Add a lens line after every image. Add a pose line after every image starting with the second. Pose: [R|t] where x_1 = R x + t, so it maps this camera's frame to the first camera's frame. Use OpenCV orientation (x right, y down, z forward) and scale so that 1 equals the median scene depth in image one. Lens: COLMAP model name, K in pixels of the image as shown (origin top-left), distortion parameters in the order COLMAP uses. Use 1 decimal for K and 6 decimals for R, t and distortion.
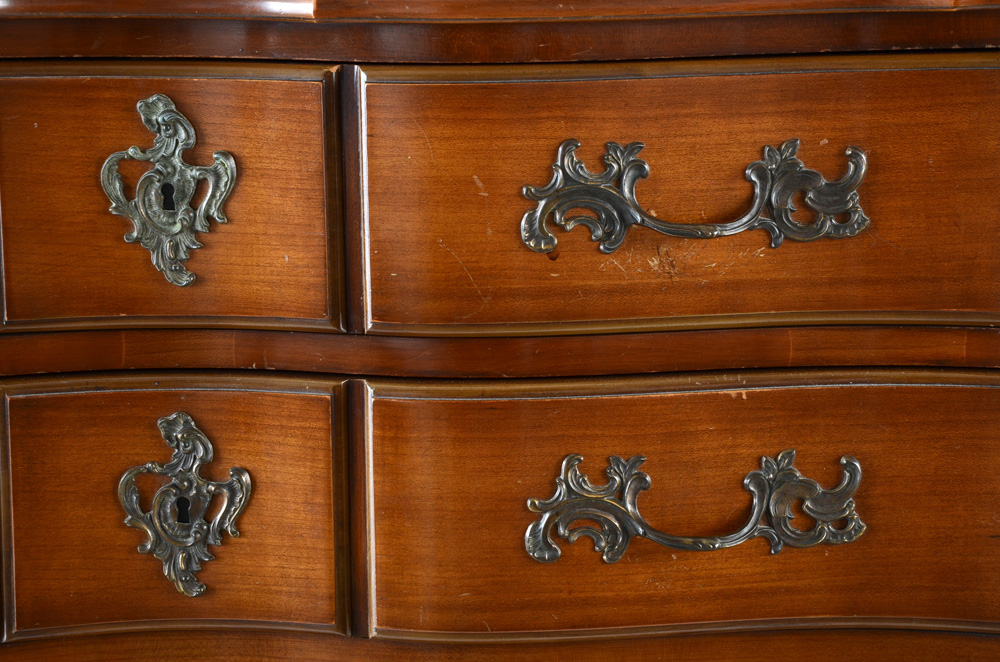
lens RADIAL K [[2857.8, 0, 497.0], [0, 2857.8, 375.4], [0, 0, 1]] dist [0.657332, 0.934554]
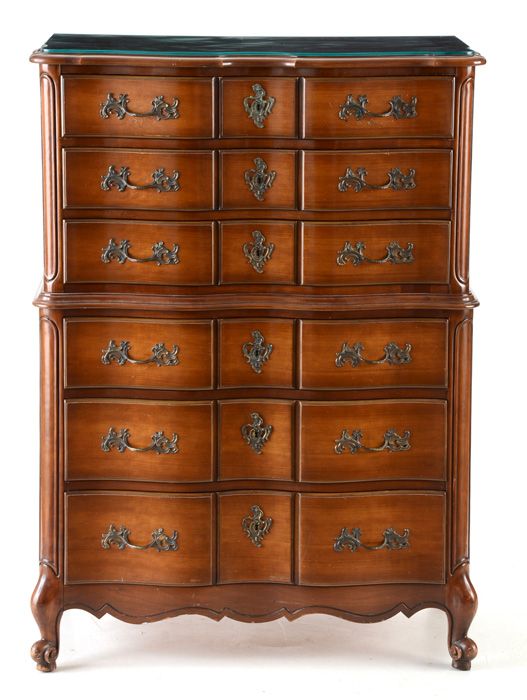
lens RADIAL K [[2231.3, 0, 248.2], [0, 2231.3, 348.6], [0, 0, 1]] dist [0.575414, 0.906732]
pose [[0.998667, 0.006109, 0.051247, -0.303218], [-0.005744, 0.999957, -0.007266, 0.331474], [-0.051289, 0.006962, 0.998660, -2.421431]]
